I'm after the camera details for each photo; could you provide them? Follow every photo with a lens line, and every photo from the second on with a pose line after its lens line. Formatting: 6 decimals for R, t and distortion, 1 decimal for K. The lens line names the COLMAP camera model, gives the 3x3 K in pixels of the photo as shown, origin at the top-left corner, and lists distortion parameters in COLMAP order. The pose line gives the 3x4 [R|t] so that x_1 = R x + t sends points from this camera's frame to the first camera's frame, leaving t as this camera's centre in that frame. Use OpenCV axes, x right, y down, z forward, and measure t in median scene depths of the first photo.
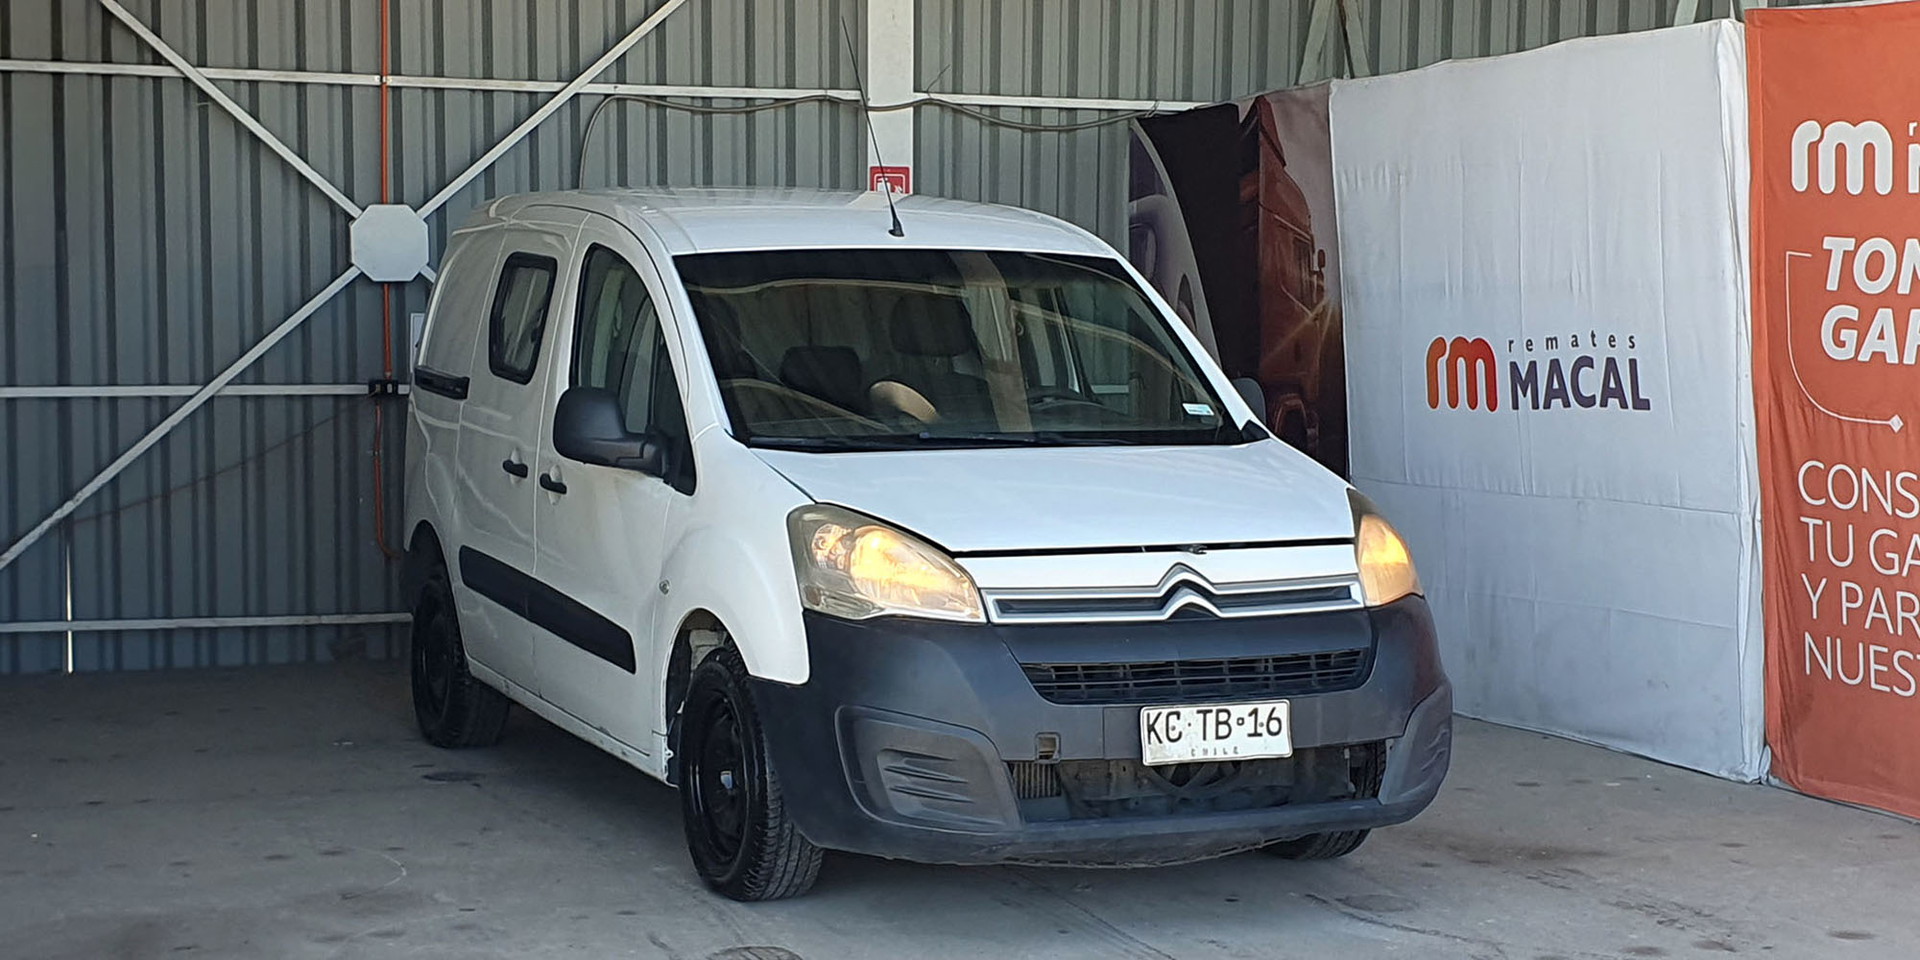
lens RADIAL K [[2874.3, 0, 921.1], [0, 2874.3, 508.2], [0, 0, 1]] dist [0.348526, -1.427408]
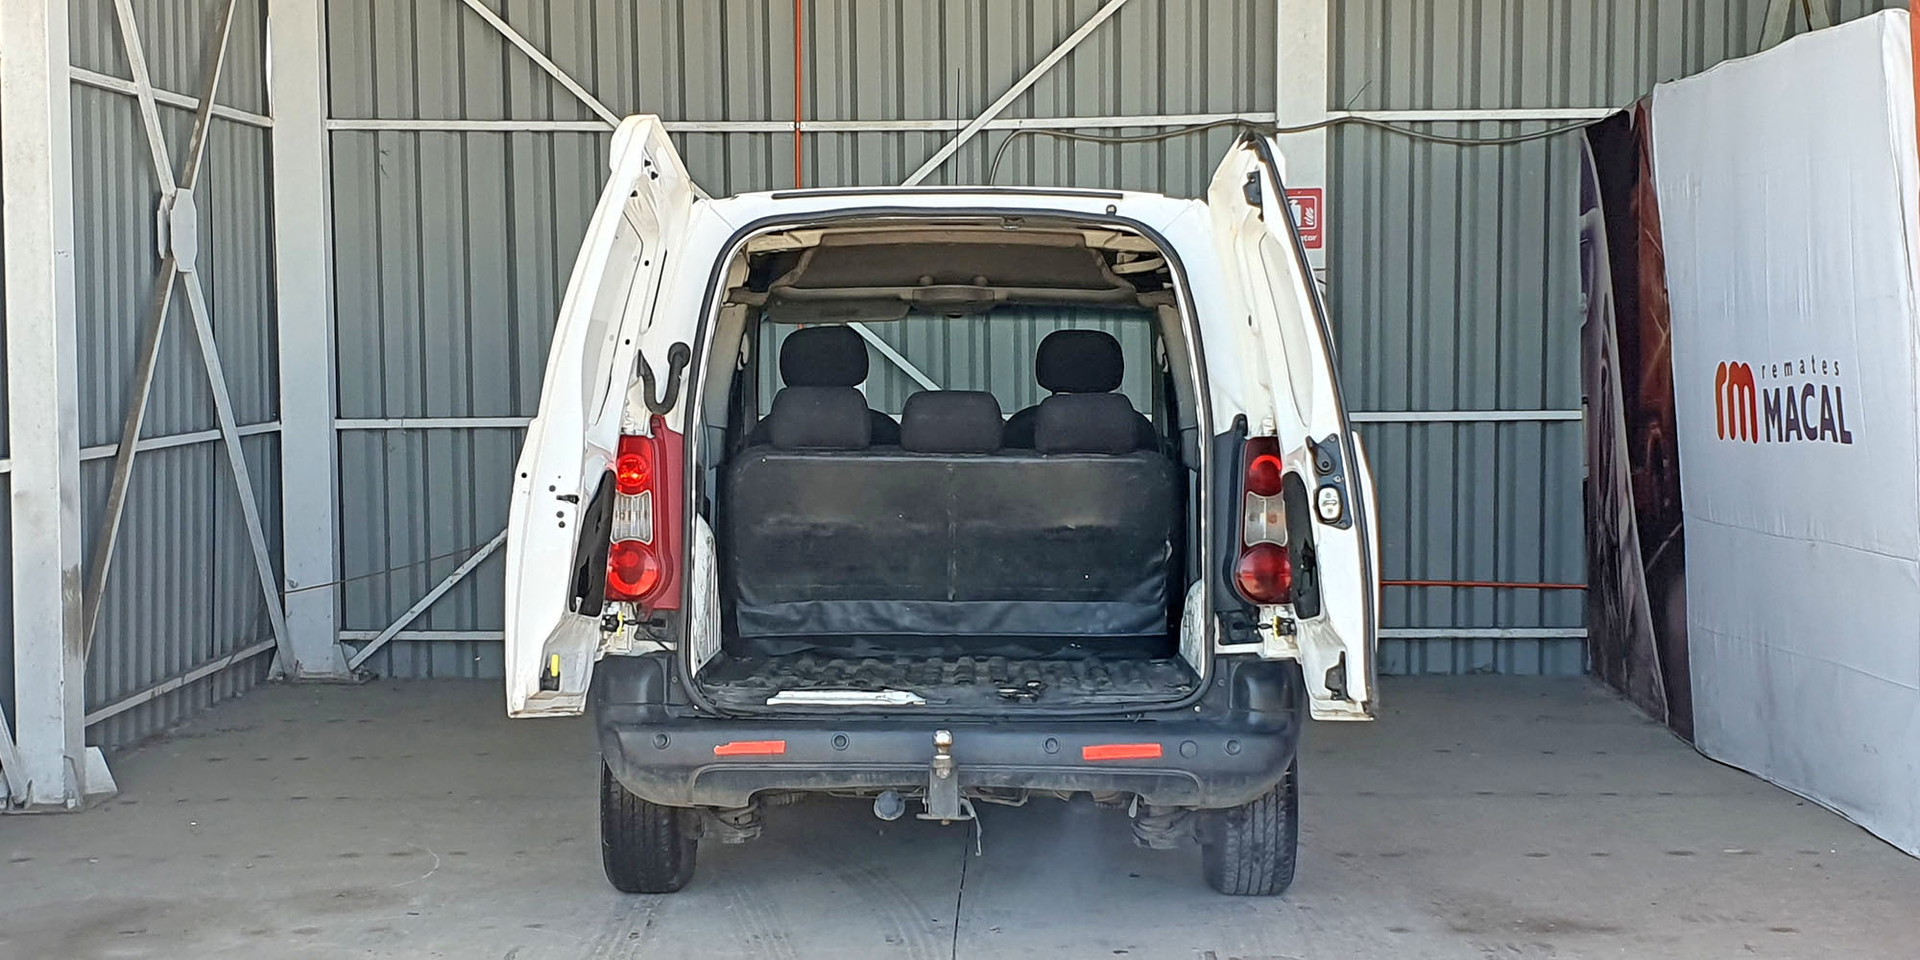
lens RADIAL K [[2874.3, 0, 921.1], [0, 2874.3, 508.2], [0, 0, 1]] dist [0.348526, -1.427408]
pose [[0.932161, 0.010732, -0.361884, 0.242080], [-0.013100, 0.999906, -0.004092, -0.004991], [0.361806, 0.008555, 0.932214, 0.043590]]
